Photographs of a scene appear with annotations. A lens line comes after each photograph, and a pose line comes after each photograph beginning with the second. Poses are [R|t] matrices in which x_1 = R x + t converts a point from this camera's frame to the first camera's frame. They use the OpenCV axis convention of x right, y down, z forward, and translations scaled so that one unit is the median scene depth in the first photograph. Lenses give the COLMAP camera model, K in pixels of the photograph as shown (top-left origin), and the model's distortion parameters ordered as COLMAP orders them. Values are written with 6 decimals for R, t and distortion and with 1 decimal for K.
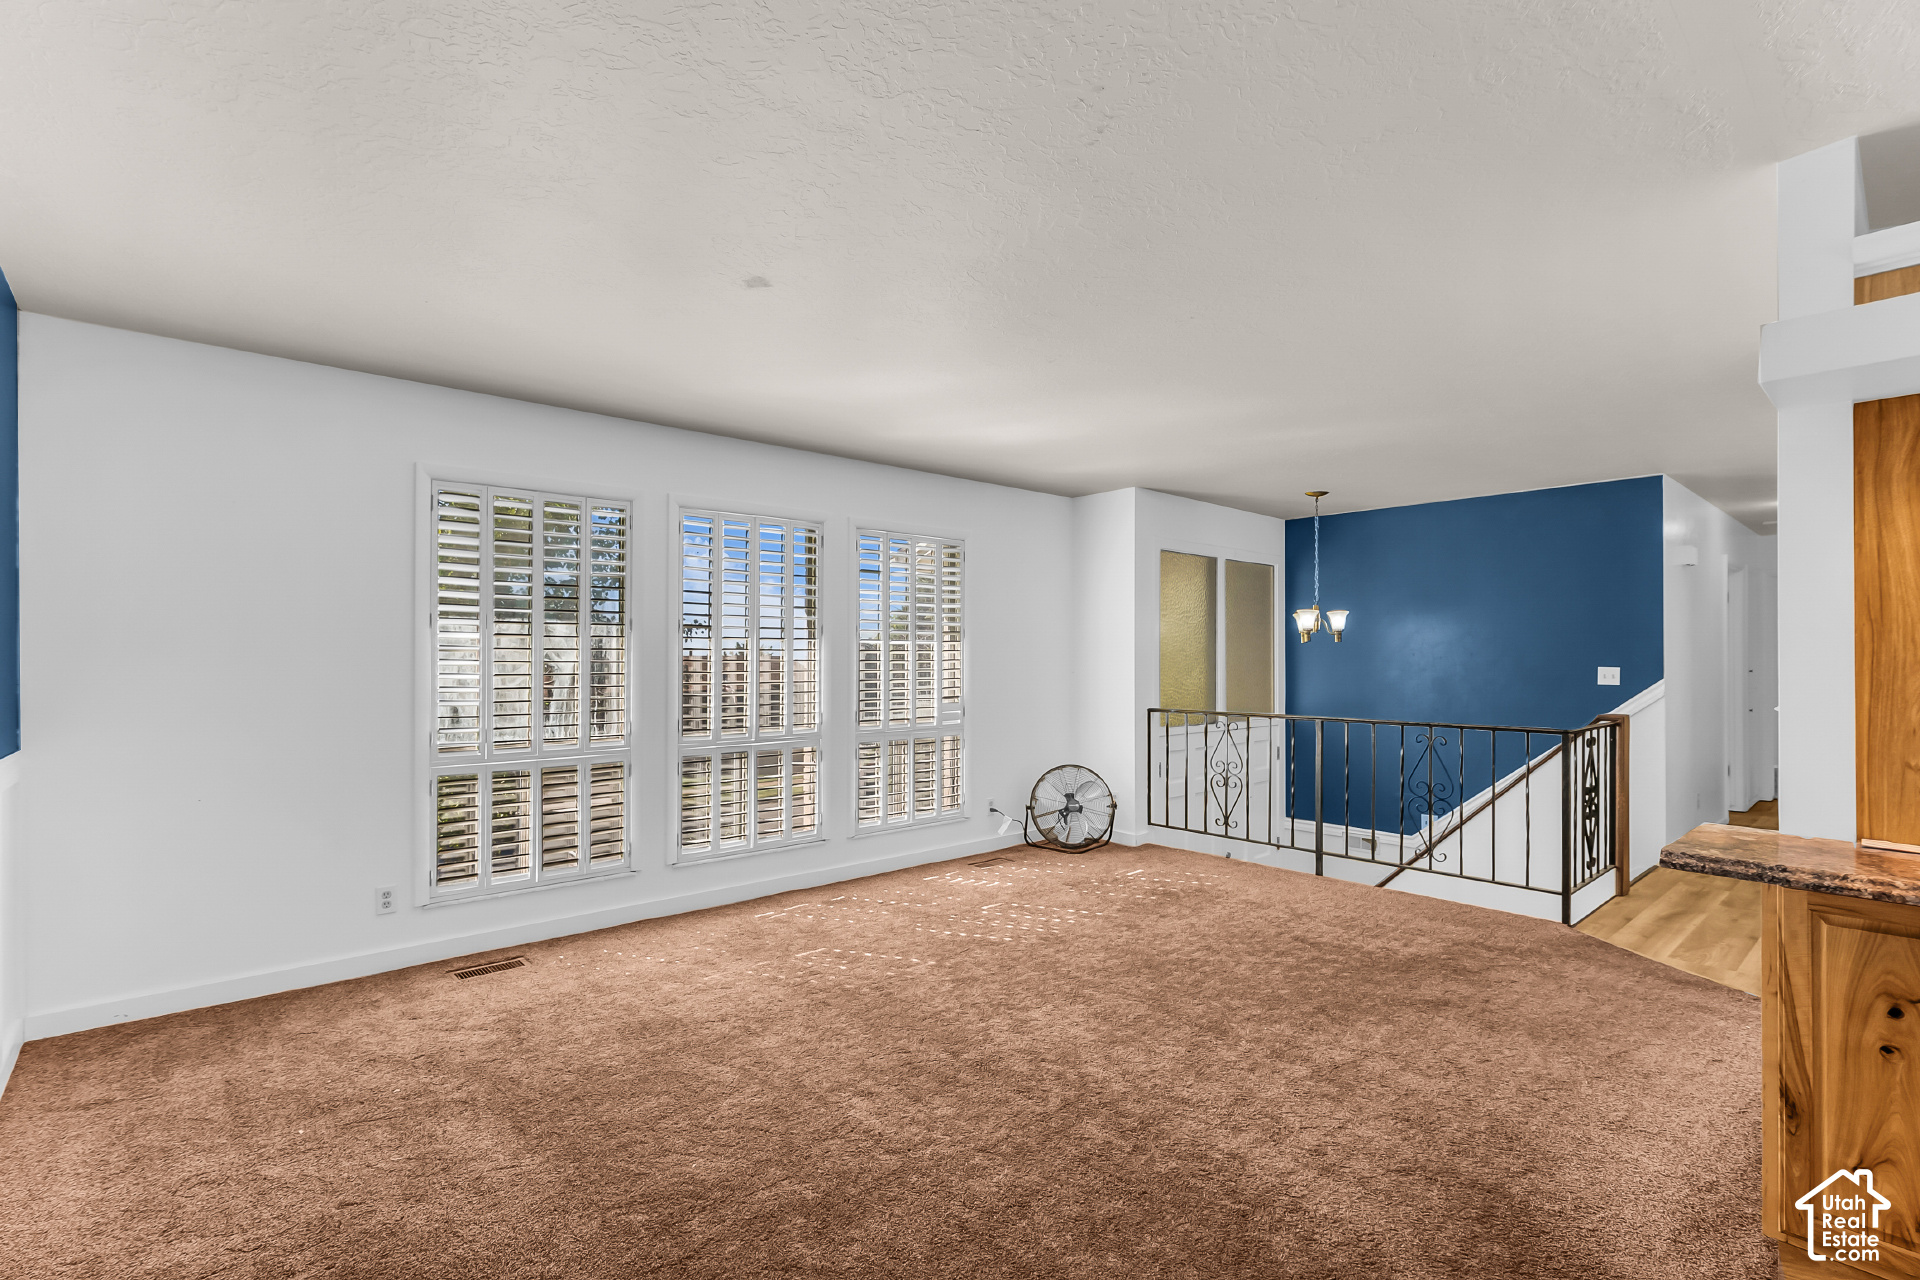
lens RADIAL K [[883.1, 0, 953.4], [0, 883.1, 662.4], [0, 0, 1]] dist [0.000330, 0.000415]
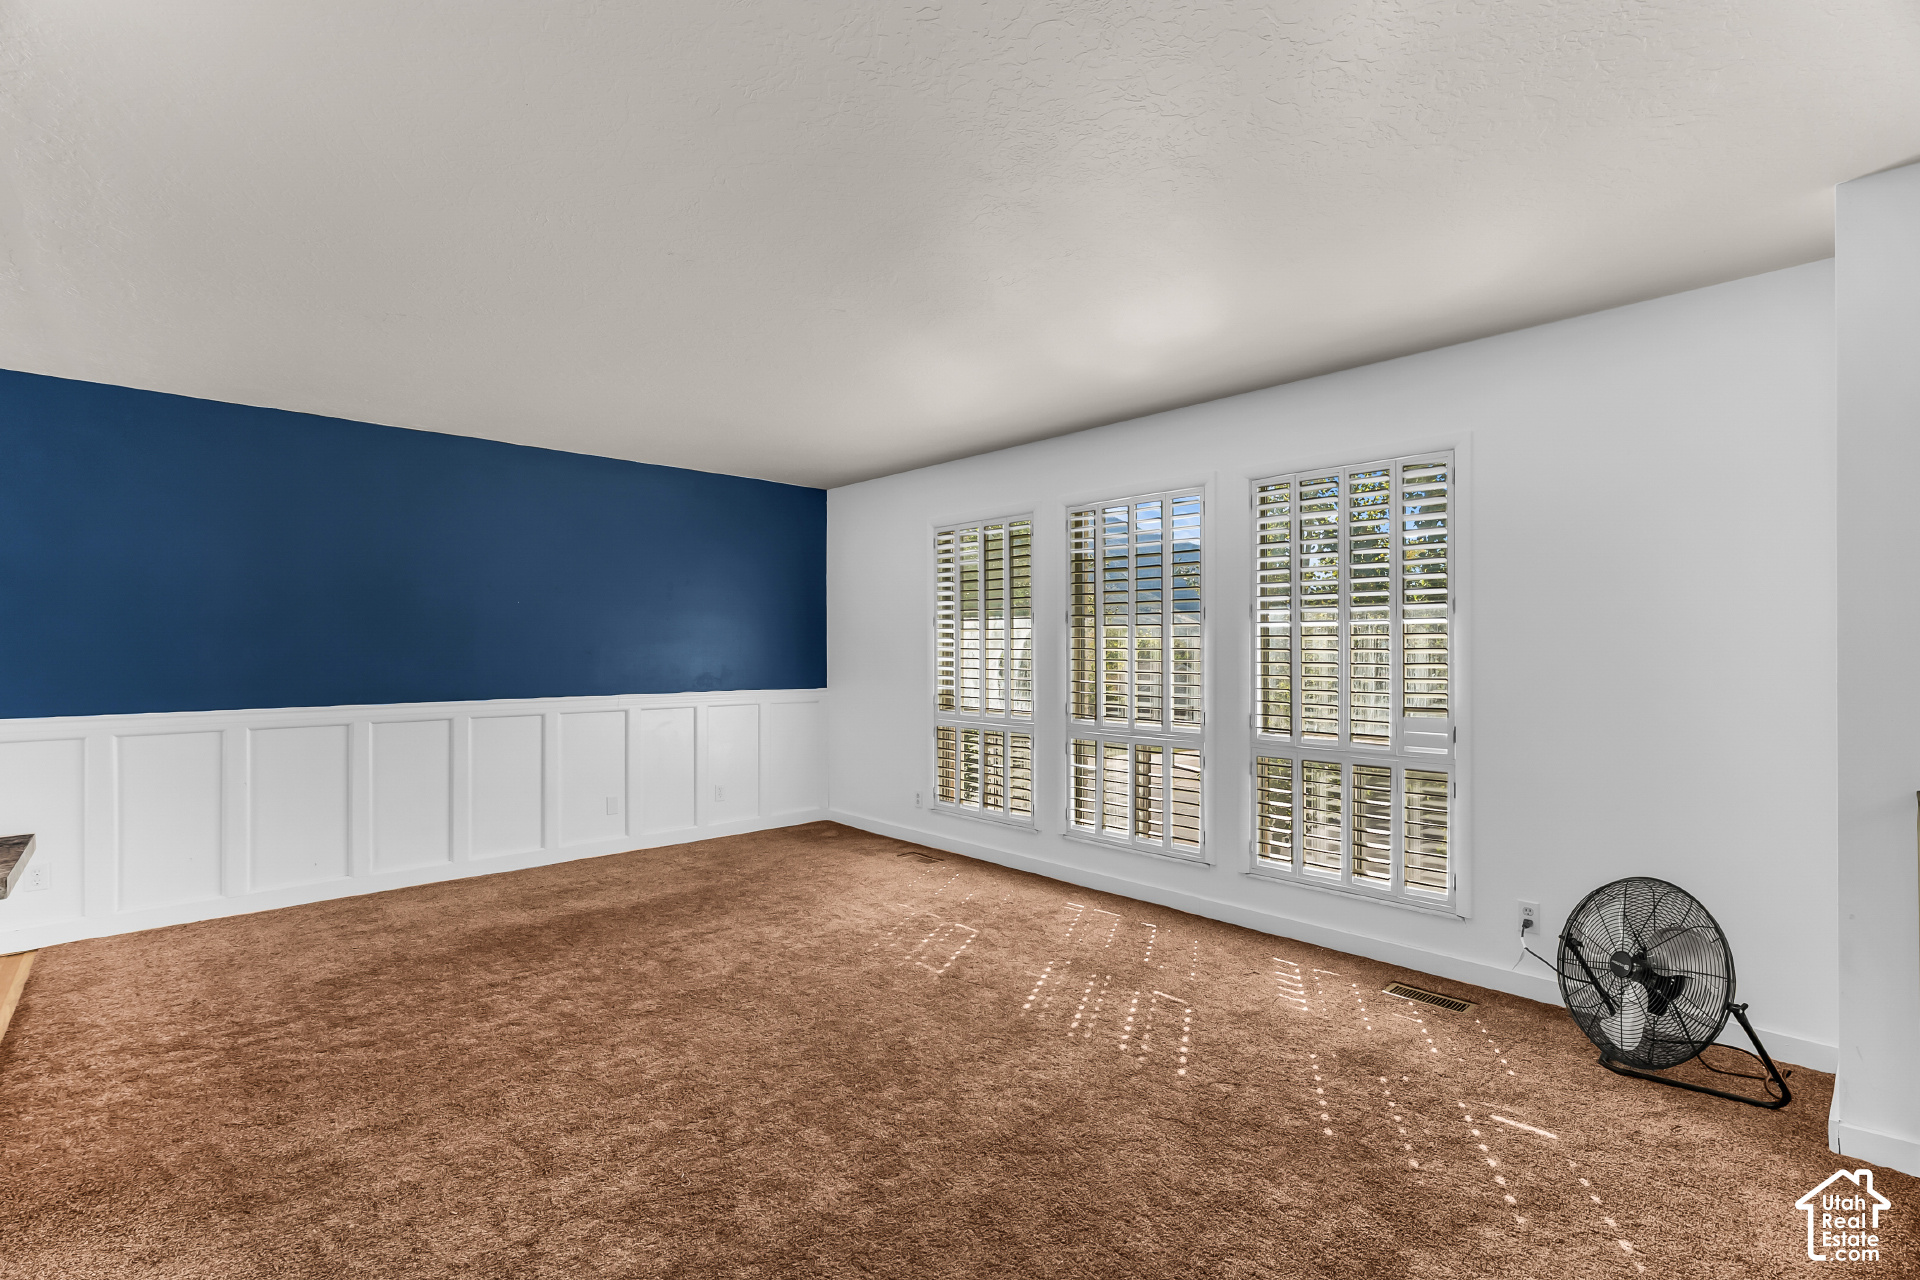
lens RADIAL K [[891.0, 0, 959.6], [0, 891.0, 632.0], [0, 0, 1]] dist [-0.002628, -0.000130]
pose [[0.018724, -0.012268, -0.999749, 0.733110], [0.001711, 0.999924, -0.012238, -0.009358], [0.999823, -0.001481, 0.018744, 0.788160]]
